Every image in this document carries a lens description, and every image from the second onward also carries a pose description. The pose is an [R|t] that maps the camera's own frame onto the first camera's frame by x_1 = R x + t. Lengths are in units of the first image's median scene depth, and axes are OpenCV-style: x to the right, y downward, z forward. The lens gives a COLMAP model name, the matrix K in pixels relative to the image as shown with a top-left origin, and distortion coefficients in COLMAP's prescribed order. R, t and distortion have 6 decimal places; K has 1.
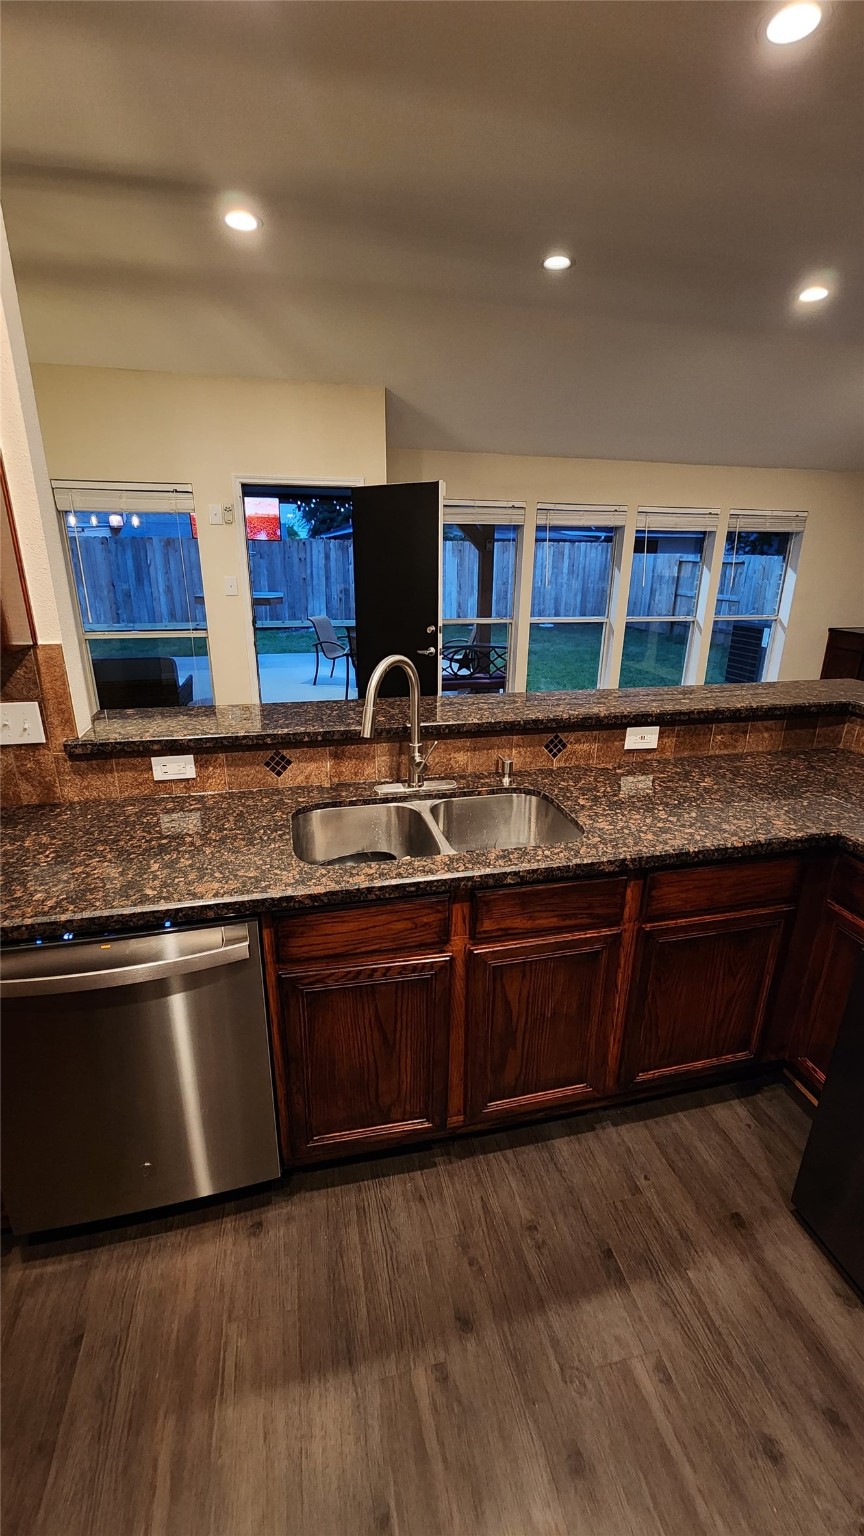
lens RADIAL K [[624.6, 0, 436.6], [0, 624.6, 772.7], [0, 0, 1]] dist [-0.000610, -0.000573]
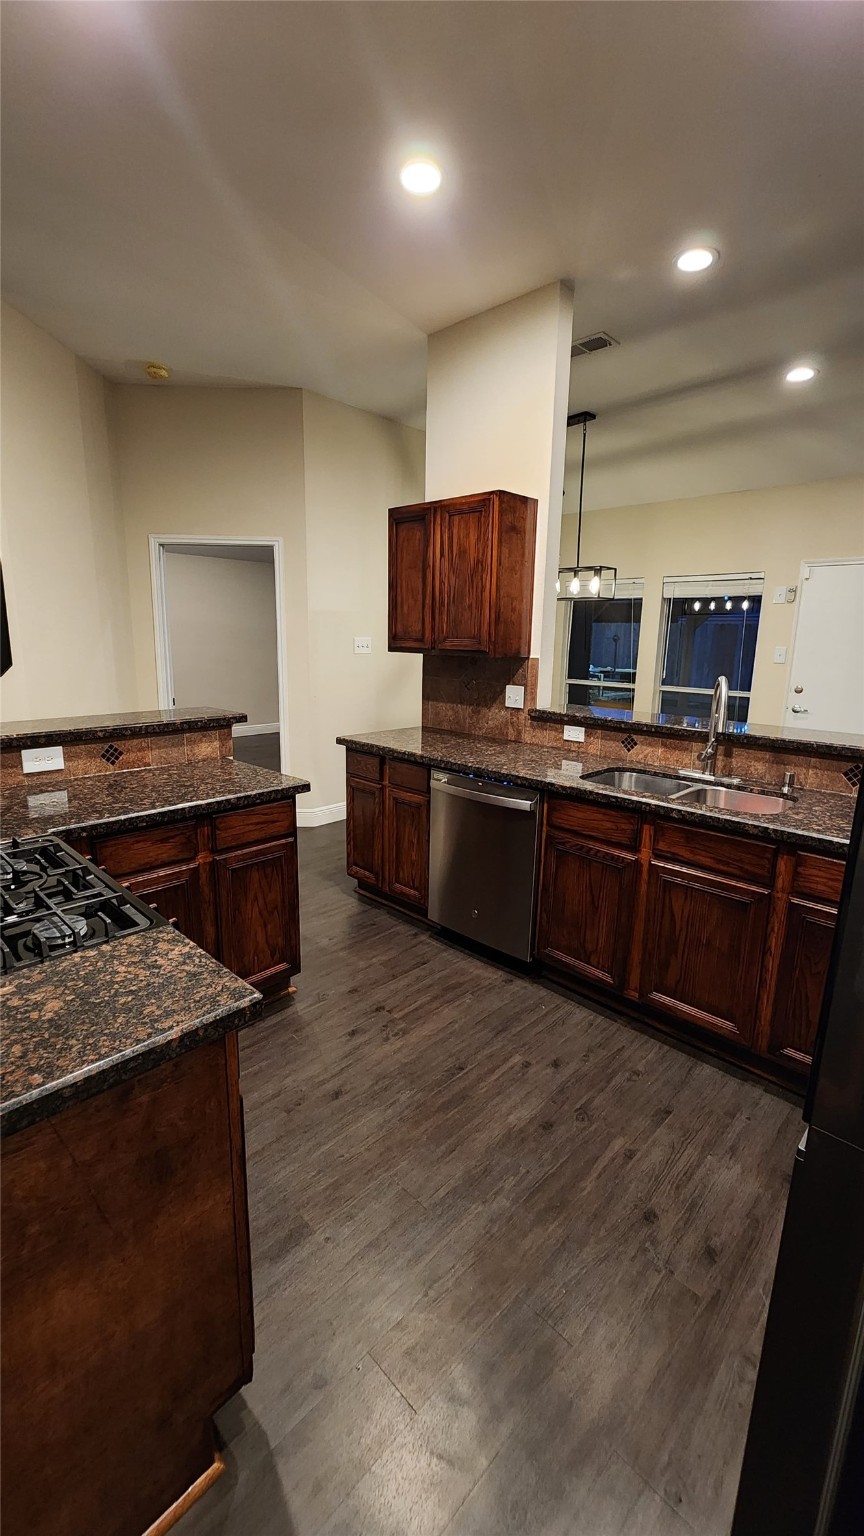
lens RADIAL K [[624.6, 0, 435.2], [0, 624.6, 775.4], [0, 0, 1]] dist [-0.000610, -0.000573]
pose [[0.536169, 0.187063, -0.823122, 0.817665], [-0.292689, 0.955838, 0.026572, 0.169660], [0.791743, 0.226672, 0.567242, -0.250460]]
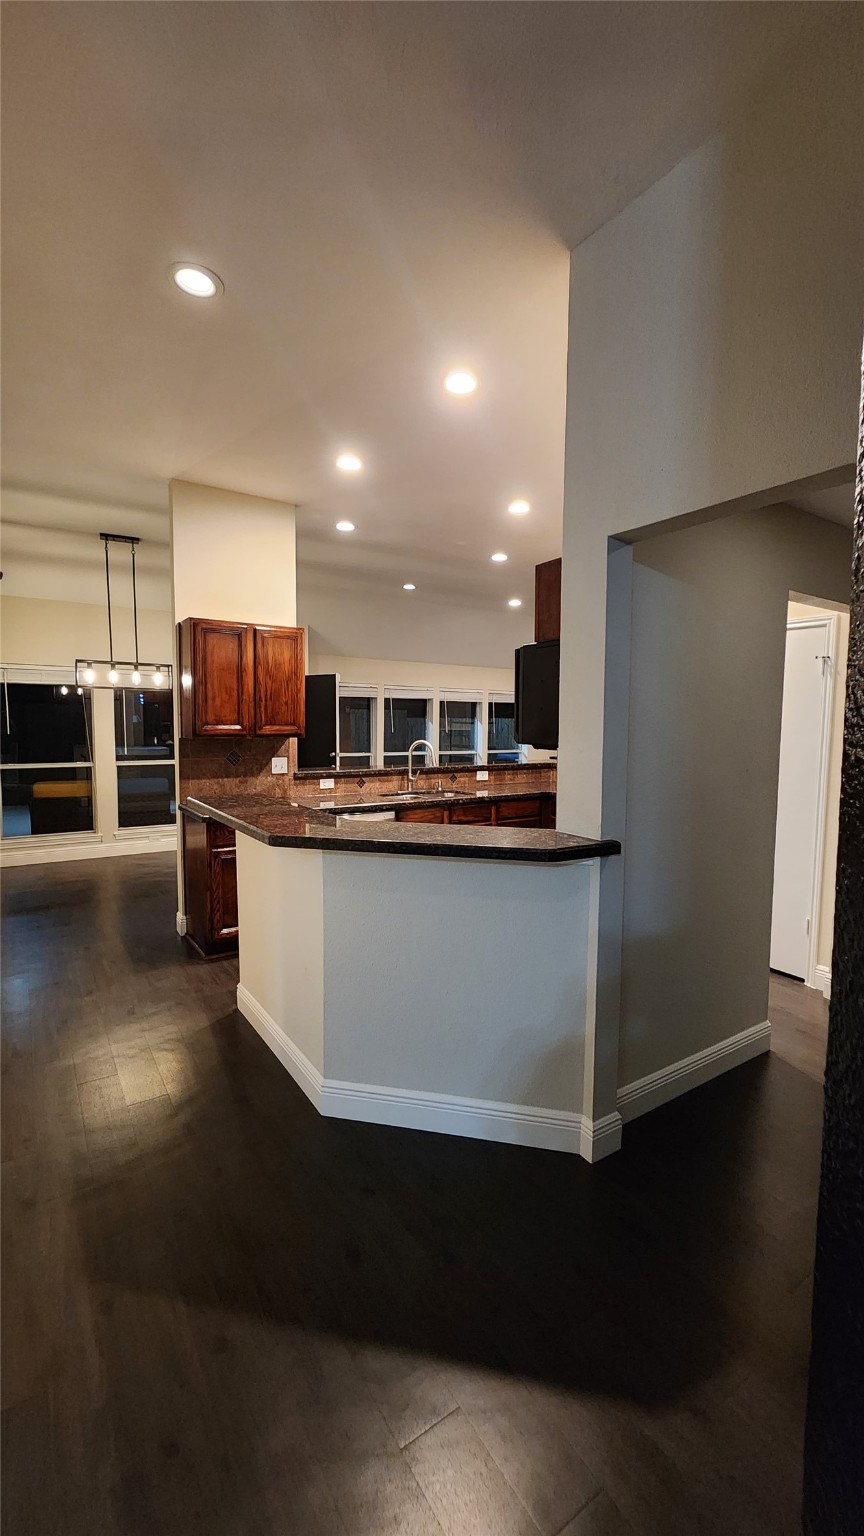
lens RADIAL K [[624.6, 0, 429.1], [0, 624.6, 771.1], [0, 0, 1]] dist [-0.000610, -0.000573]
pose [[0.942196, -0.029263, 0.333782, -0.908741], [0.113332, 0.965296, -0.235285, 0.621329], [-0.315314, 0.259512, 0.912815, -1.592360]]
